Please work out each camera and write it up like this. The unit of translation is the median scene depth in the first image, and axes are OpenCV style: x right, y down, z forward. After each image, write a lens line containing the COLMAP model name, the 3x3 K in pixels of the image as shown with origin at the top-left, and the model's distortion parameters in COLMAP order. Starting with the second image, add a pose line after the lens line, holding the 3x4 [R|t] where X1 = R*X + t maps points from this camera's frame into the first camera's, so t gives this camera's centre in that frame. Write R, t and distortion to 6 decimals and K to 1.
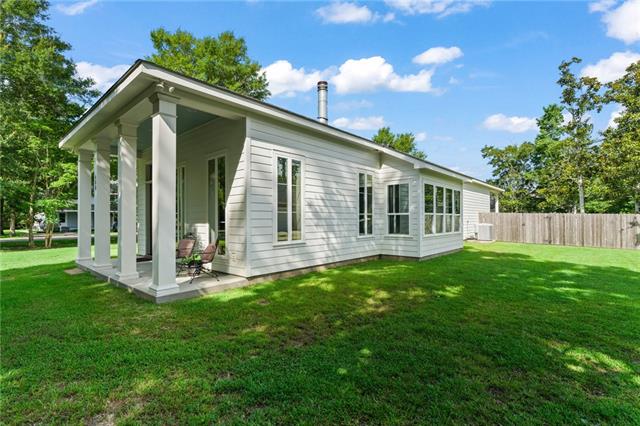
lens RADIAL K [[297.3, 0, 319.6], [0, 297.3, 214.3], [0, 0, 1]] dist [-0.012543, 0.003419]
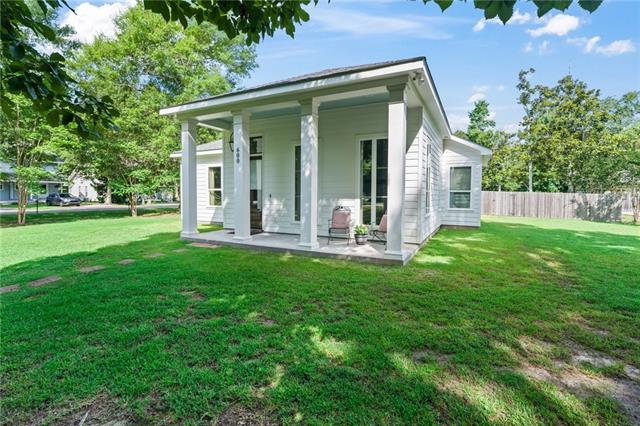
lens RADIAL K [[297.3, 0, 302.0], [0, 297.3, 200.1], [0, 0, 1]] dist [-0.012543, 0.003419]
pose [[0.971065, 0.007663, 0.238691, -0.381085], [-0.016781, 0.999204, 0.036189, 0.001298], [-0.238224, -0.039147, 0.970421, -0.012270]]
